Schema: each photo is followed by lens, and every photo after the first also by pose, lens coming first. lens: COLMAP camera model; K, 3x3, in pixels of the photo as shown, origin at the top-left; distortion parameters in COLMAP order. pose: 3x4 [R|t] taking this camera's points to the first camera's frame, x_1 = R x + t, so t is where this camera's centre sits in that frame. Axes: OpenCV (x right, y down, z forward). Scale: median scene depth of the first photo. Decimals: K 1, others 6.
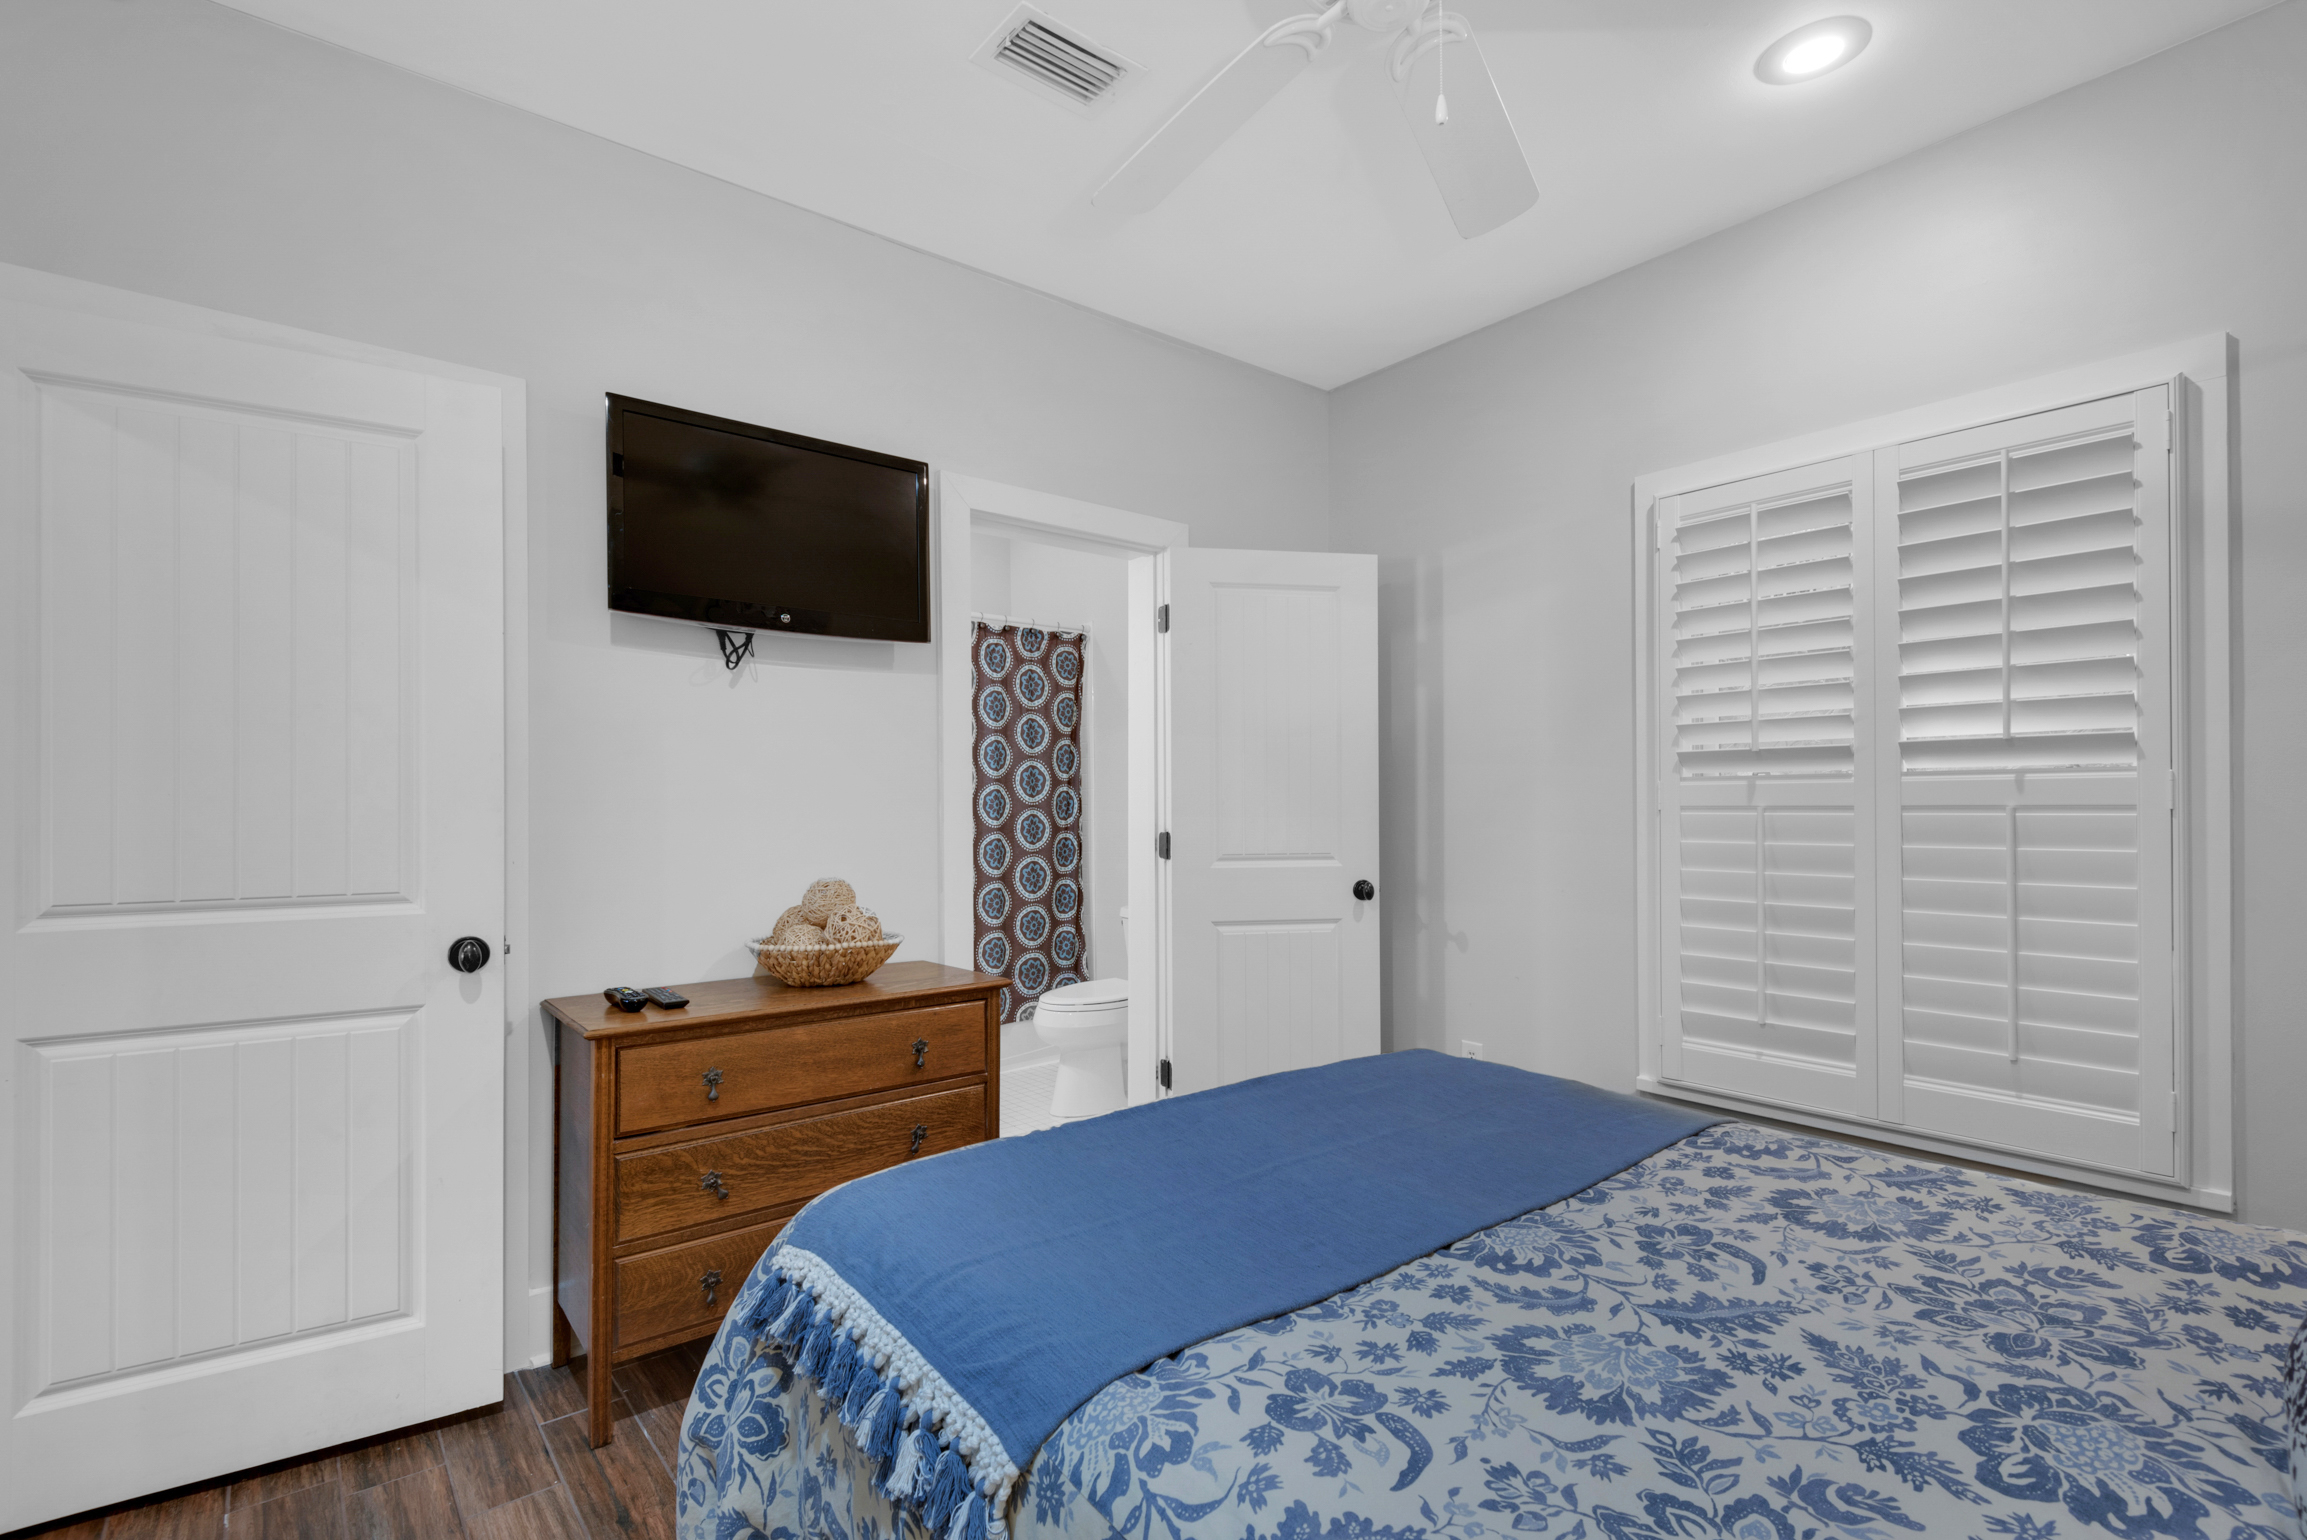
lens RADIAL K [[1067.2, 0, 1156.1], [0, 1067.2, 801.3], [0, 0, 1]] dist [0.026050, -0.000008]
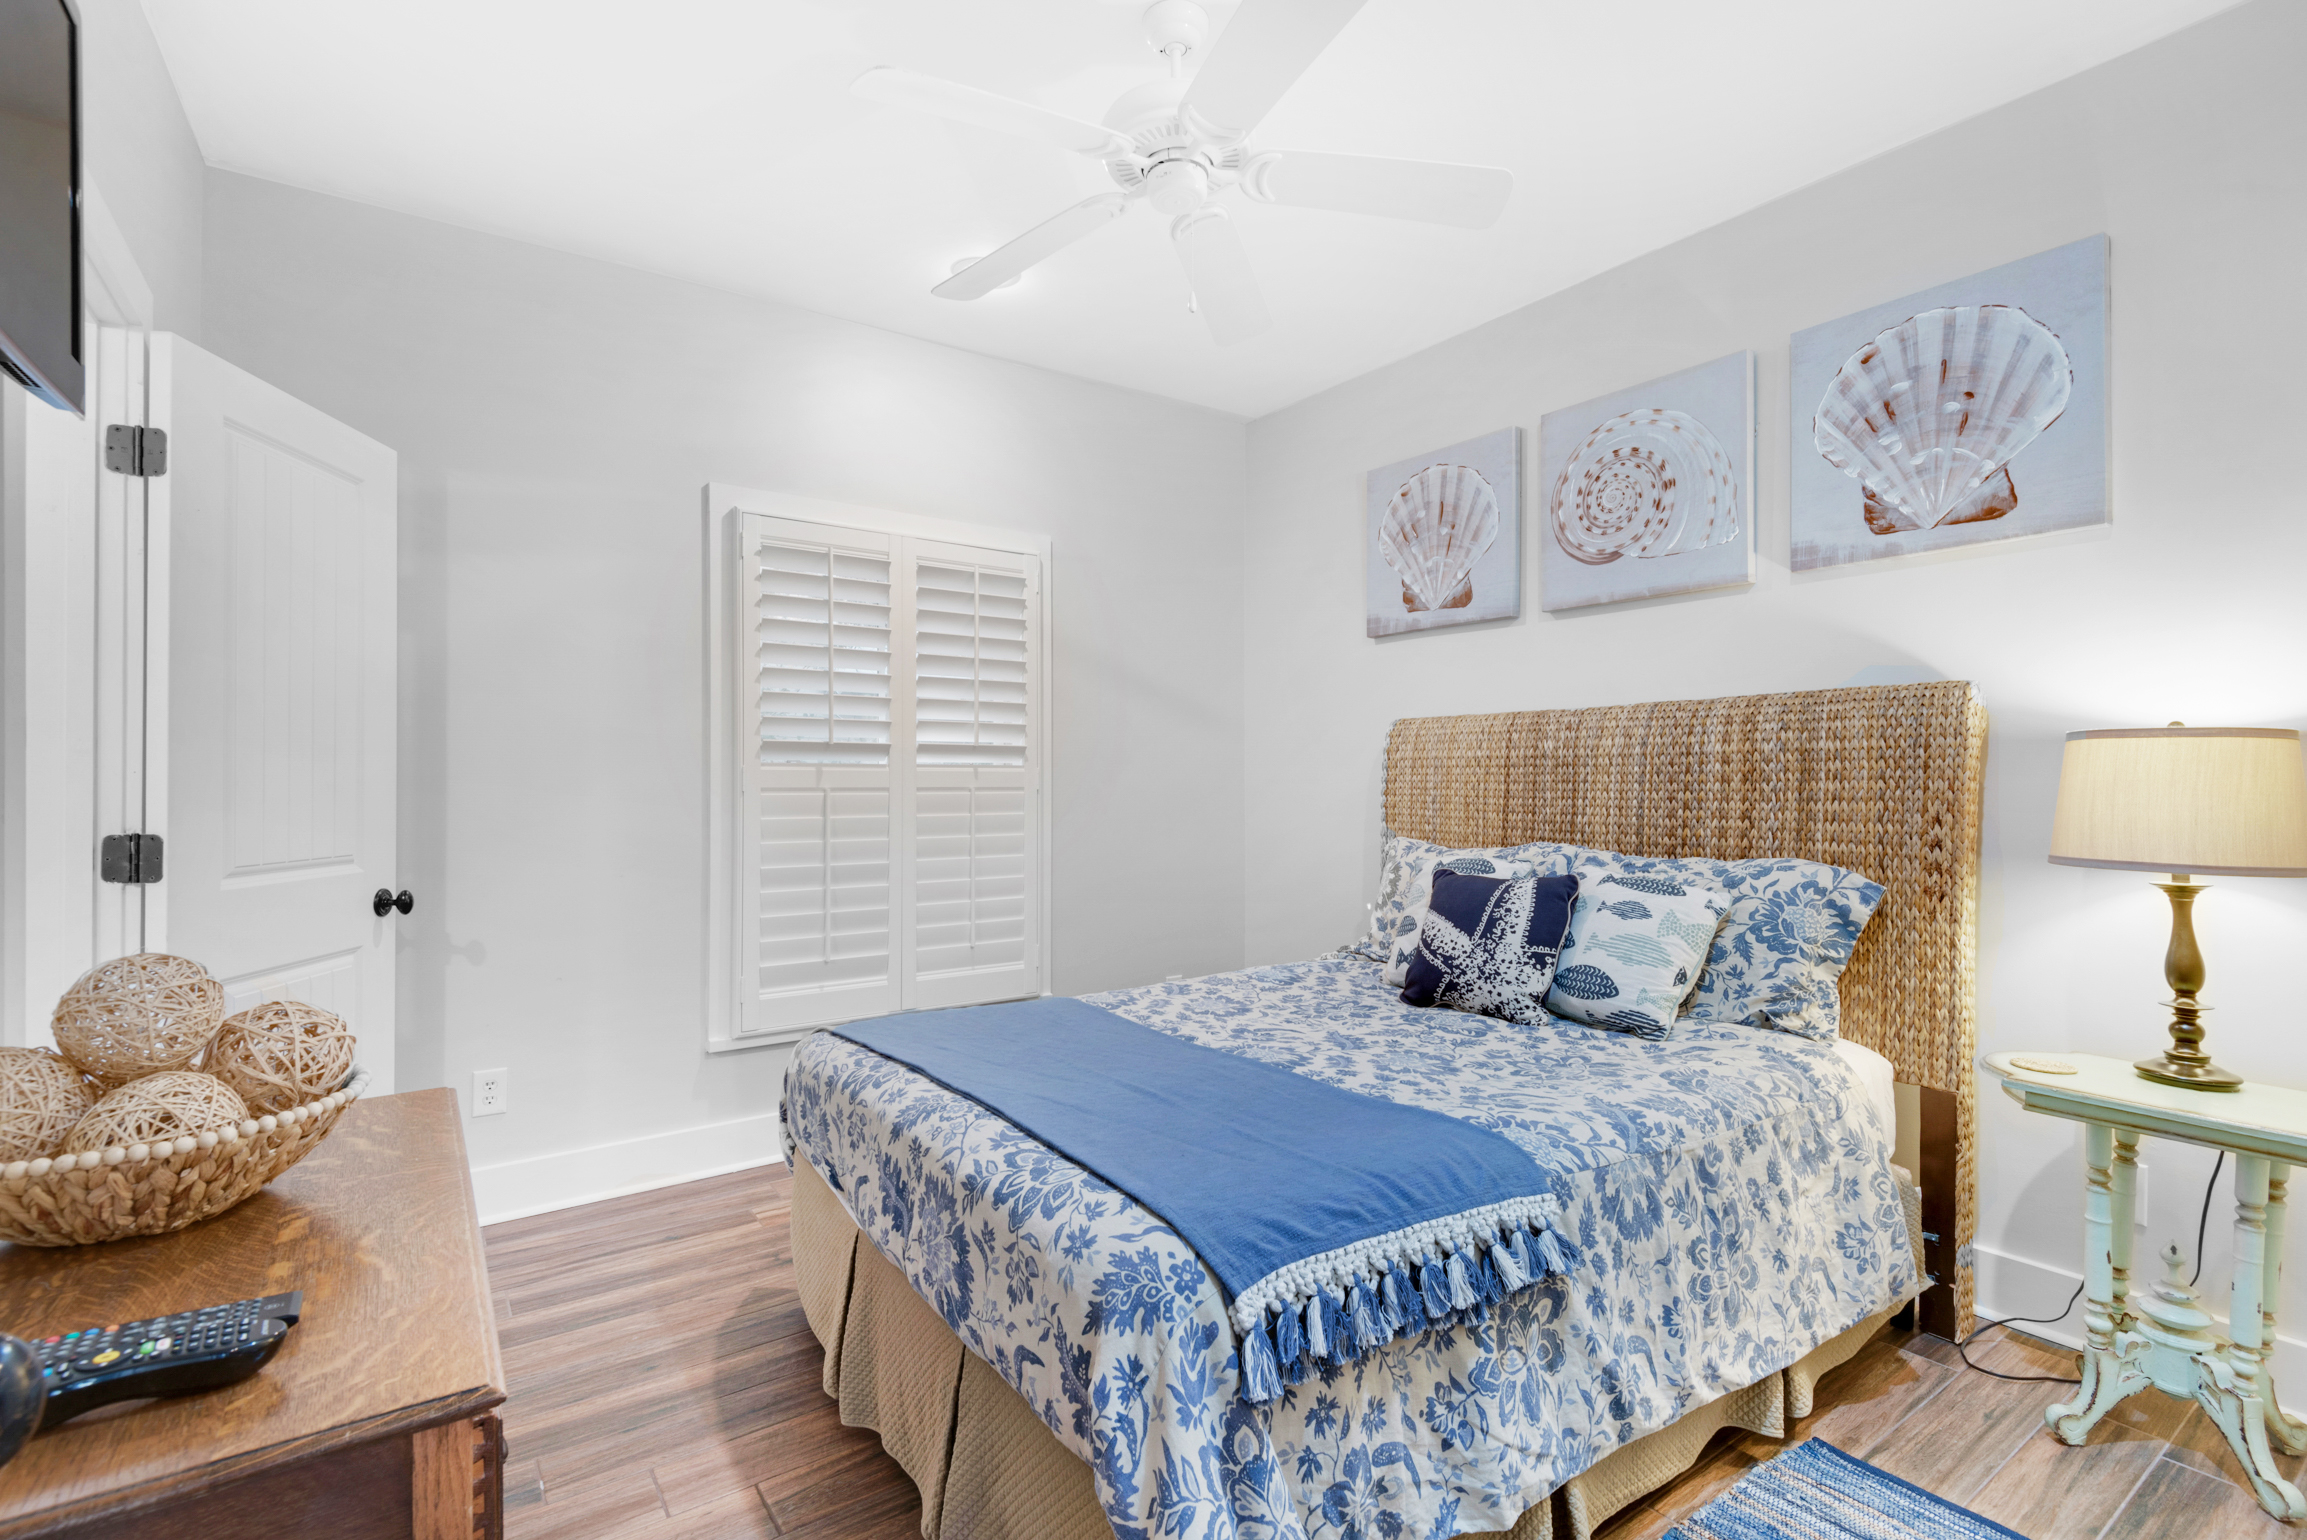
lens RADIAL K [[1051.3, 0, 1153.5], [0, 1051.3, 770.0], [0, 0, 1]] dist [0.026355, -0.000084]
pose [[0.074845, 0.018046, 0.997032, -0.759514], [-0.003484, 0.999835, -0.017835, 0.005062], [-0.997189, -0.002139, 0.074896, 0.633524]]
